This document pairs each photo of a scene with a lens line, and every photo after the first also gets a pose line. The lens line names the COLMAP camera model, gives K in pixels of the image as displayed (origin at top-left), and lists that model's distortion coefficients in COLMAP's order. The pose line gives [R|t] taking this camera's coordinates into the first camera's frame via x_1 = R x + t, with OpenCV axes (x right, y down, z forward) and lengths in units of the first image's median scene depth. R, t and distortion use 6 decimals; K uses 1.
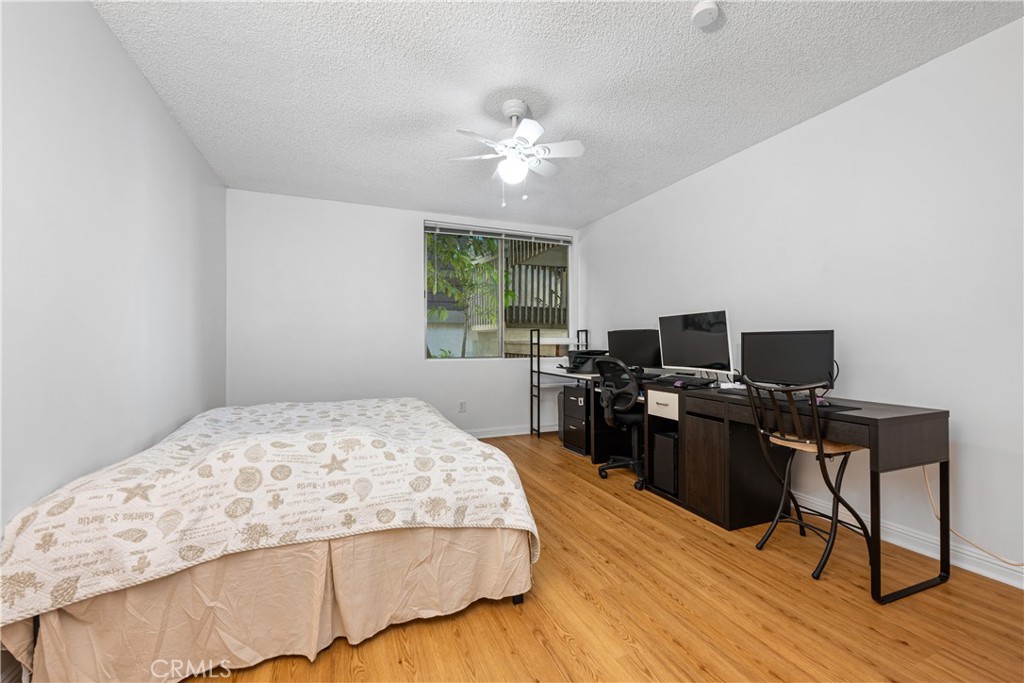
lens RADIAL K [[405.7, 0, 512.0], [0, 405.7, 341.5], [0, 0, 1]] dist [-0.000900, -0.000054]
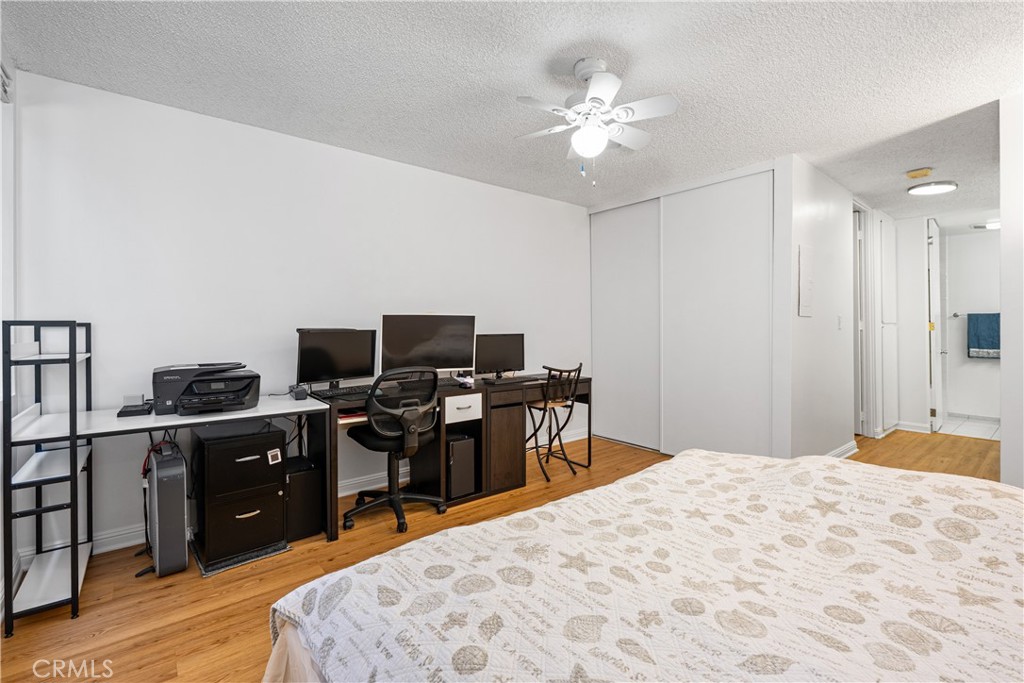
lens RADIAL K [[468.5, 0, 516.2], [0, 468.5, 327.5], [0, 0, 1]] dist [-0.000999, -0.000252]
pose [[-0.286972, 0.006605, 0.957916, -0.789049], [0.004740, 0.999974, -0.005475, -0.034810], [-0.957927, 0.002969, -0.286996, 1.264774]]
